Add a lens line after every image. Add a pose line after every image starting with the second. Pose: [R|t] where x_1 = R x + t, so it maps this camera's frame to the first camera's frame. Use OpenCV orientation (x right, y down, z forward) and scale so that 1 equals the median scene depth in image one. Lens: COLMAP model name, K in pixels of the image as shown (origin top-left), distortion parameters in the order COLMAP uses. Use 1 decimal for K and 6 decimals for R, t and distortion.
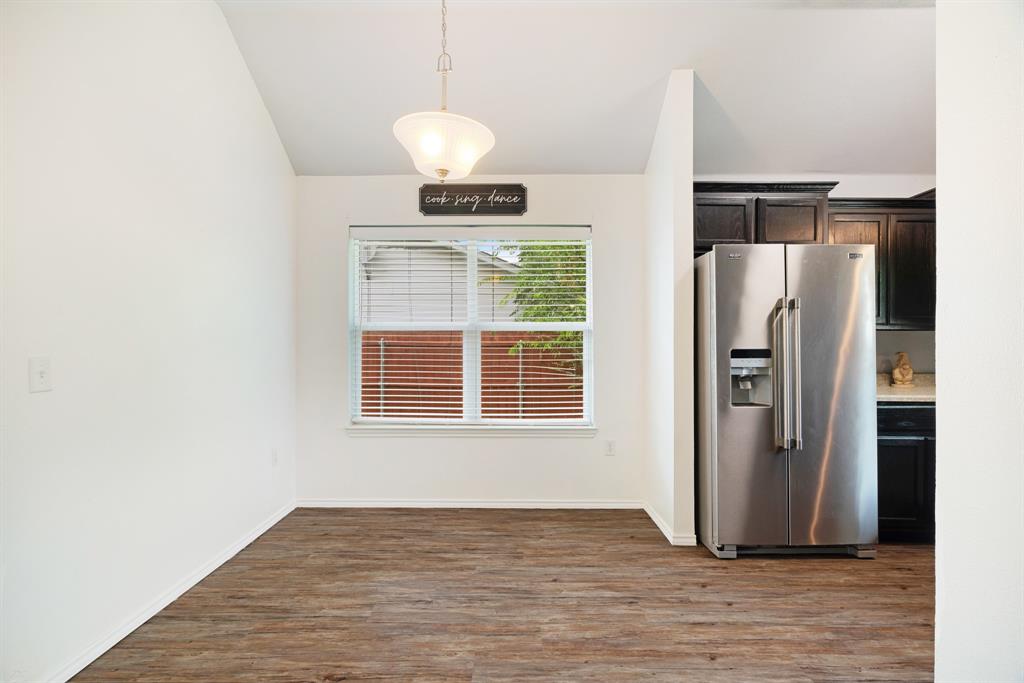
lens RADIAL K [[469.2, 0, 508.0], [0, 469.2, 341.0], [0, 0, 1]] dist [-0.001323, 0.002213]
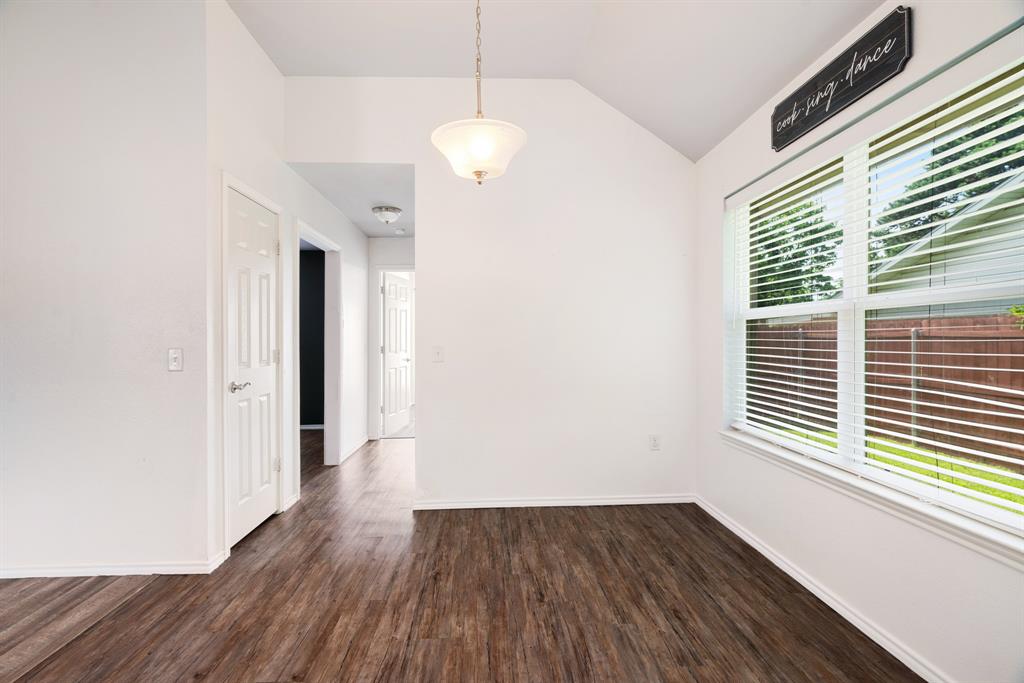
lens RADIAL K [[469.2, 0, 508.3], [0, 469.2, 343.4], [0, 0, 1]] dist [-0.001323, 0.002213]
pose [[0.055402, 0.005261, -0.998450, 0.675471], [0.014021, 0.999883, 0.006047, 0.012877], [0.998366, -0.014335, 0.055321, 0.748141]]
